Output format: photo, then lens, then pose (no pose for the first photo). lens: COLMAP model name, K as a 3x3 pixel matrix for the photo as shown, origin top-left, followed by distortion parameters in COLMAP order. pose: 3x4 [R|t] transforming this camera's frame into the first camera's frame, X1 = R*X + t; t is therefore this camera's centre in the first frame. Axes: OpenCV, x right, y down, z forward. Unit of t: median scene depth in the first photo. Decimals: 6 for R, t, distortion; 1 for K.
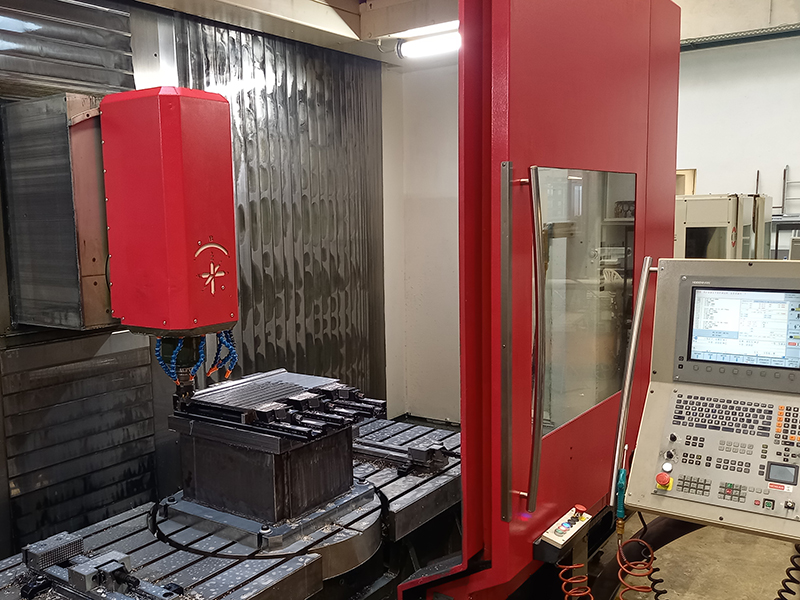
lens RADIAL K [[780.0, 0, 400.0], [0, 780.0, 300.0], [0, 0, 1]] dist [0.013268, 0.001643]
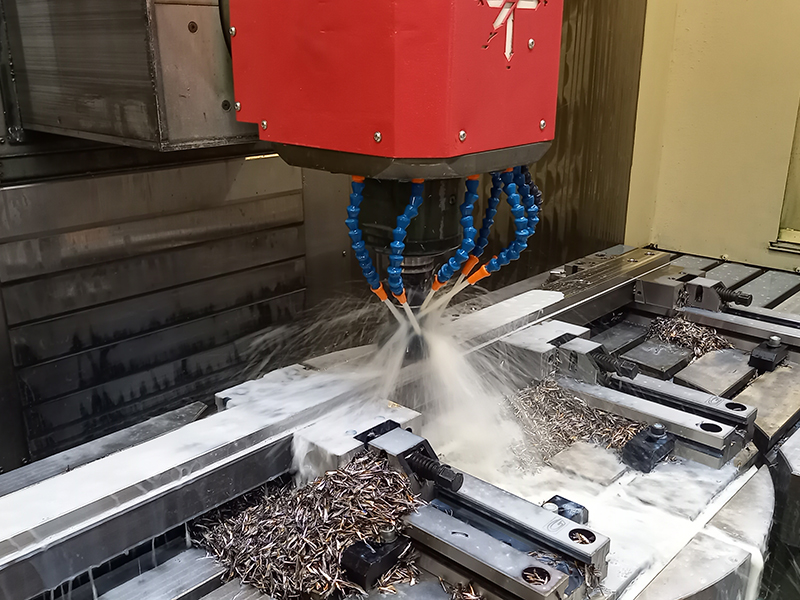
lens RADIAL K [[780.0, 0, 400.0], [0, 780.0, 300.0], [0, 0, 1]] dist [0.013268, 0.001643]
pose [[0.988637, 0.063560, -0.136228, -0.221961], [-0.035137, 0.978819, 0.201689, 0.027926], [0.146162, -0.194610, 0.969930, 0.598361]]
